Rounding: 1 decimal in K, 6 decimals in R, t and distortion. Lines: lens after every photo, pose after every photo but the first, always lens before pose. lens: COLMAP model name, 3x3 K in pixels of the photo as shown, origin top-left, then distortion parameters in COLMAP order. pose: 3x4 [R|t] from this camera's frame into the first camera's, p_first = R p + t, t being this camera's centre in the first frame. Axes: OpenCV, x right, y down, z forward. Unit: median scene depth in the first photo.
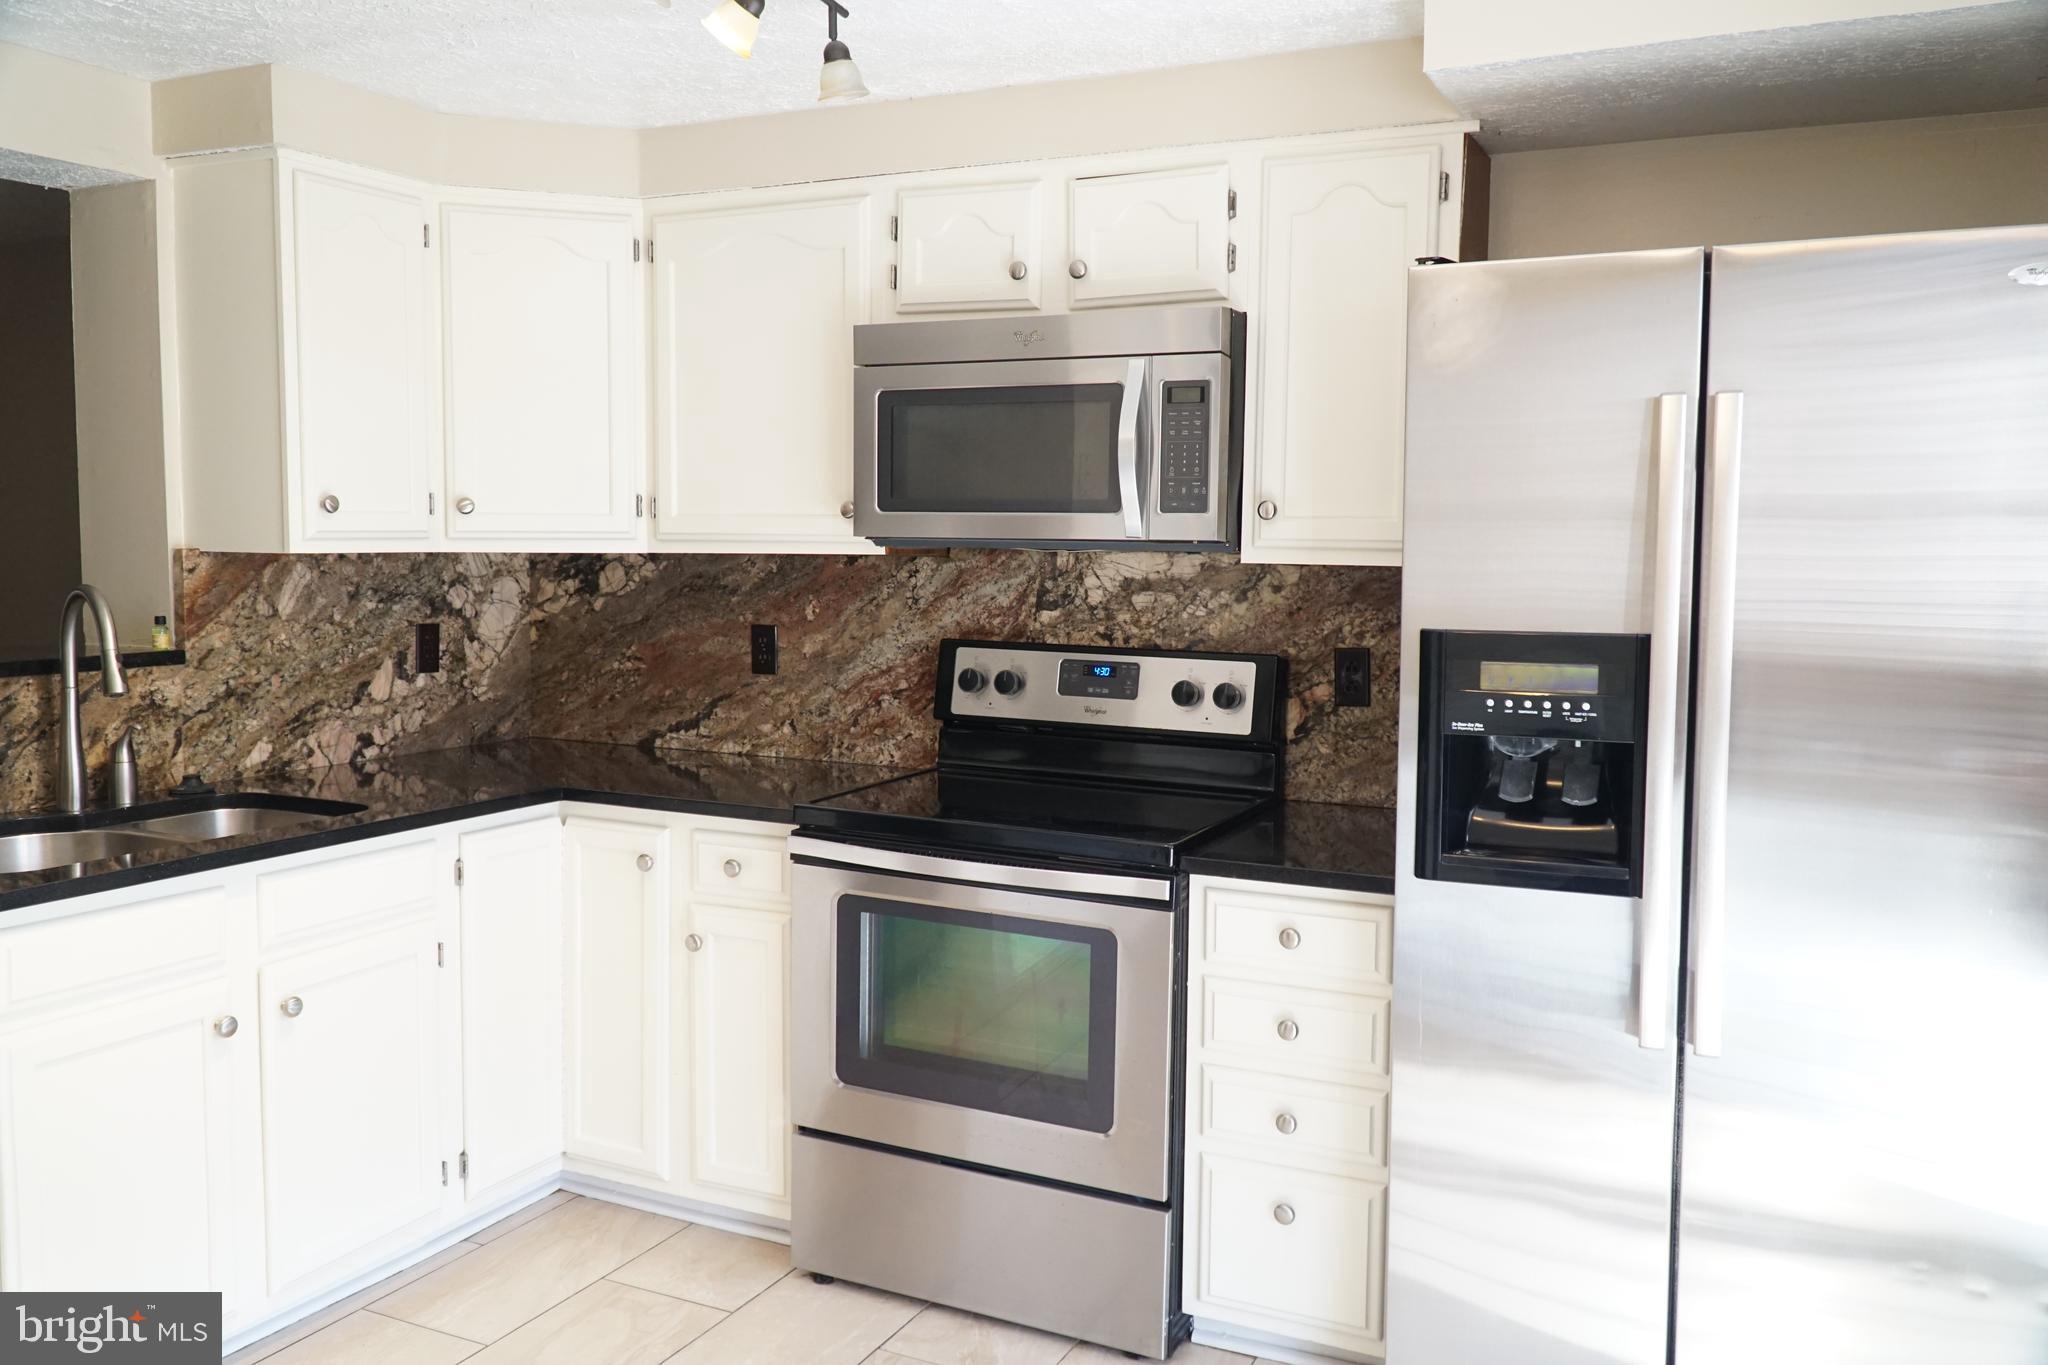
lens RADIAL K [[1664.0, 0, 1025.8], [0, 1664.0, 683.5], [0, 0, 1]] dist [0.010567, -0.018439]
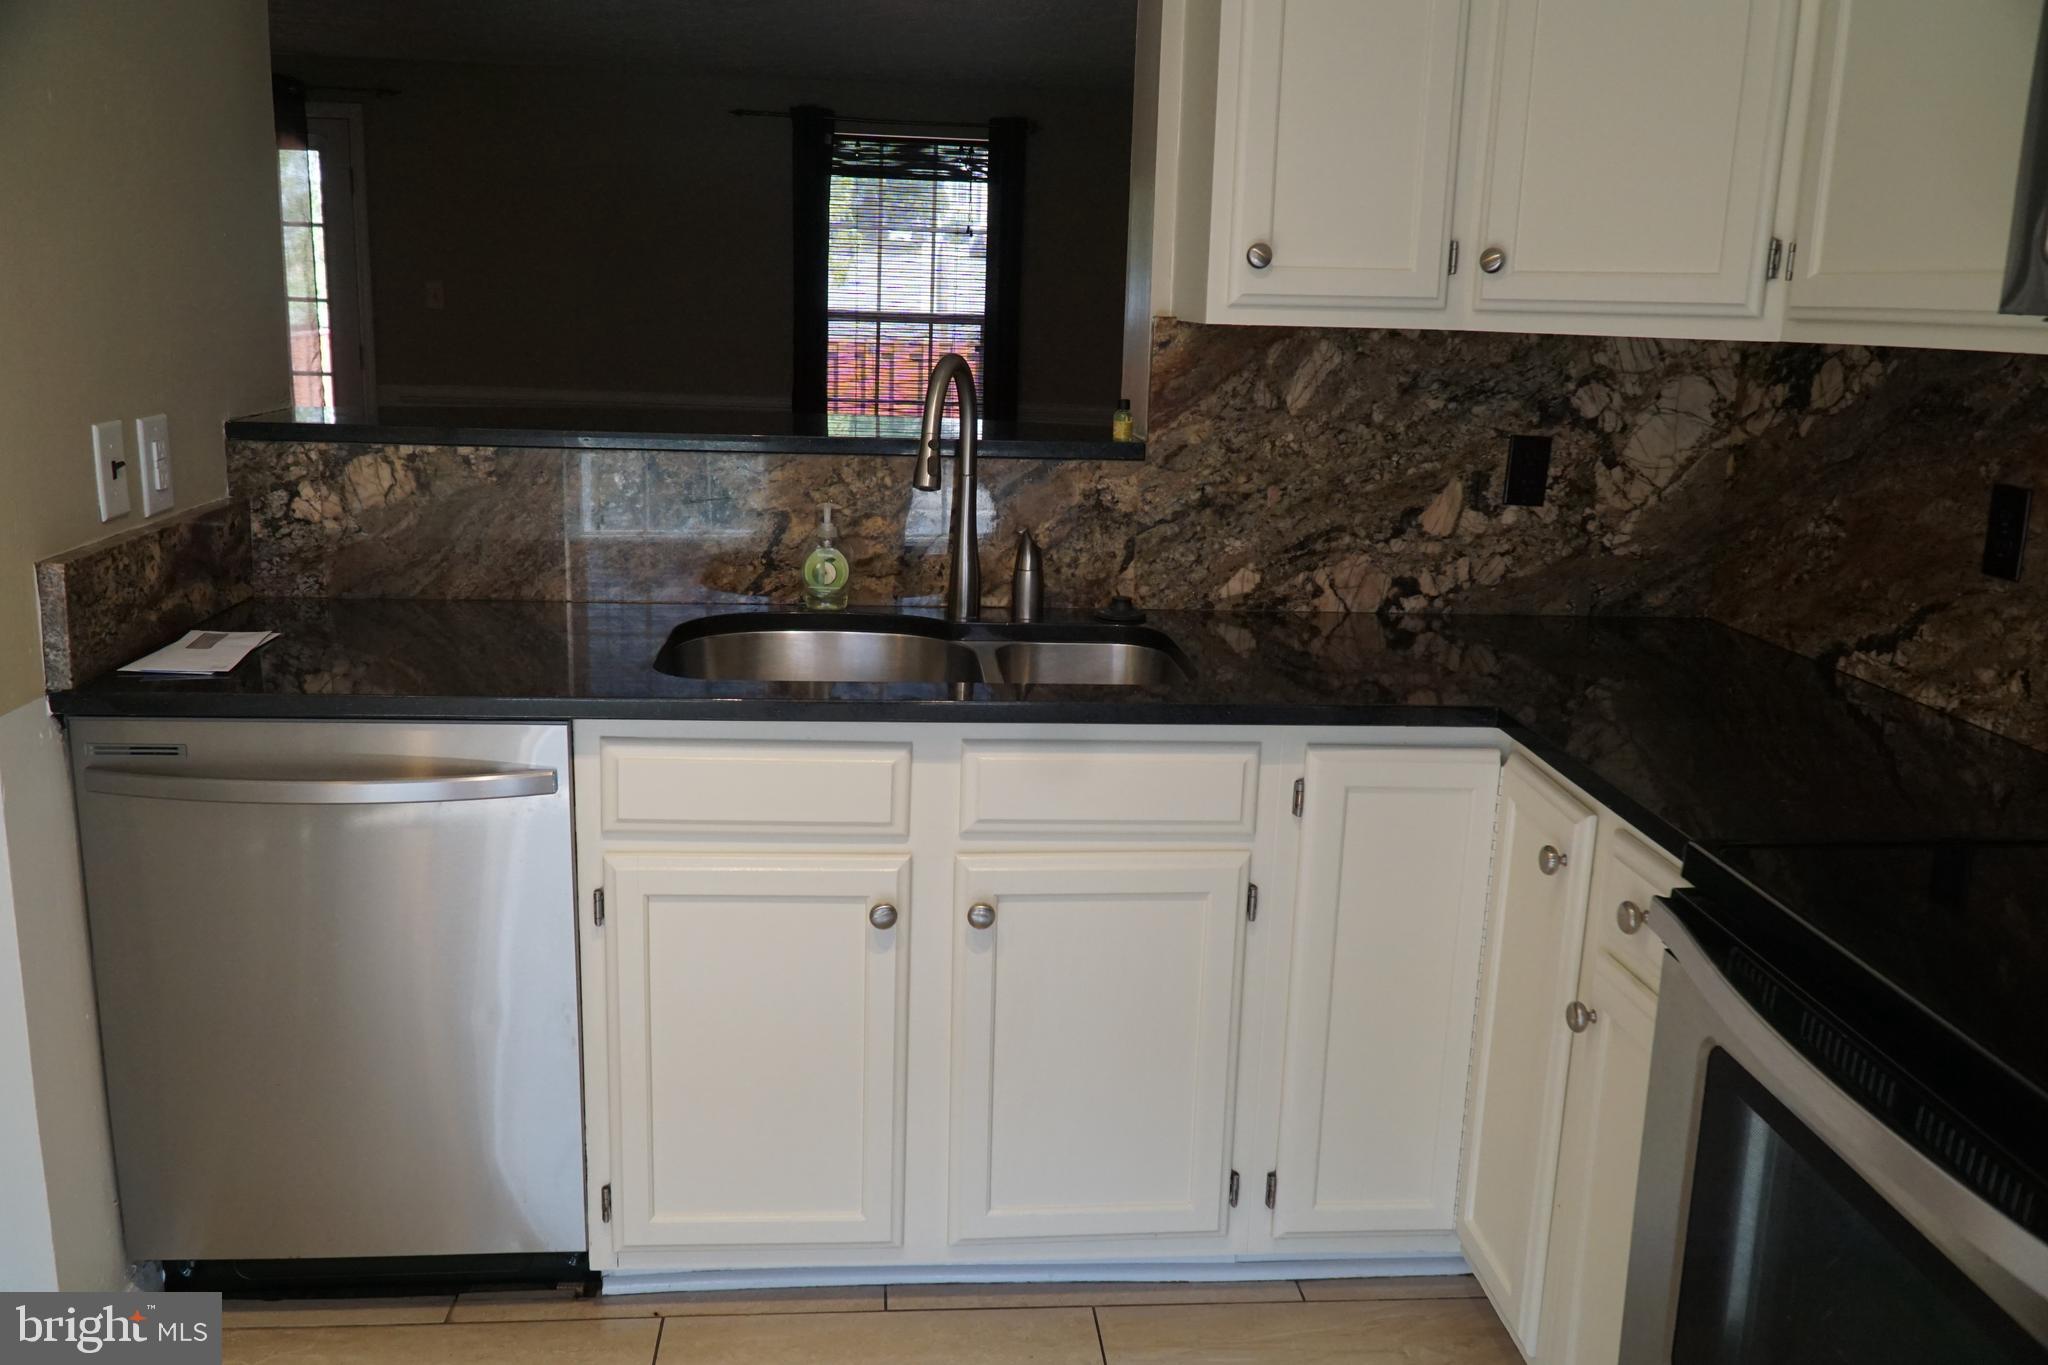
lens RADIAL K [[1664.0, 0, 1021.8], [0, 1664.0, 675.4], [0, 0, 1]] dist [0.010567, -0.018439]
pose [[0.508469, 0.197729, -0.838071, 0.142561], [-0.098939, 0.980248, 0.171245, -0.036090], [0.855377, -0.004155, 0.517989, 0.450983]]
